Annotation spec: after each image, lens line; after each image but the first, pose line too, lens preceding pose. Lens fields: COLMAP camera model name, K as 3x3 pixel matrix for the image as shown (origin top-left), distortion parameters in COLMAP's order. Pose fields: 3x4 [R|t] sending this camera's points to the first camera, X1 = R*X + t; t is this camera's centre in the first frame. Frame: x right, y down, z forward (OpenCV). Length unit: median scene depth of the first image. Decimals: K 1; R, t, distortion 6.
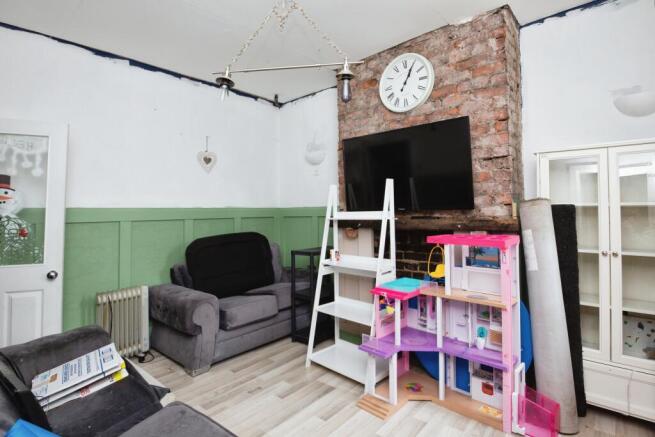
lens RADIAL K [[337.1, 0, 322.6], [0, 337.1, 207.7], [0, 0, 1]] dist [0.003820, 0.000238]
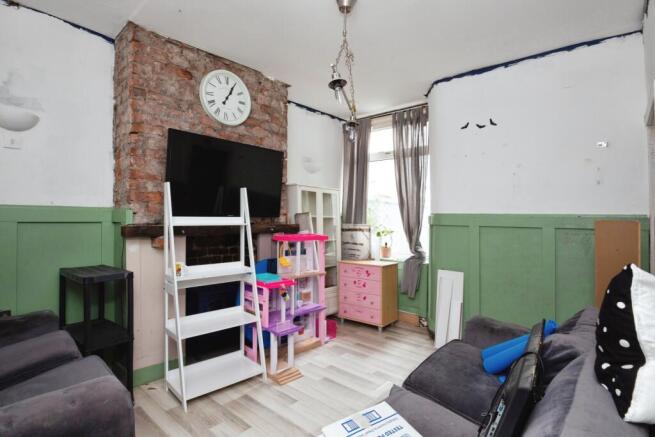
lens RADIAL K [[337.1, 0, 327.2], [0, 337.1, 221.2], [0, 0, 1]] dist [0.003820, 0.000238]
pose [[0.009470, 0.004656, 0.999944, -0.878202], [-0.027580, 0.999610, -0.004394, 0.019534], [-0.999575, -0.027537, 0.009595, 0.701755]]
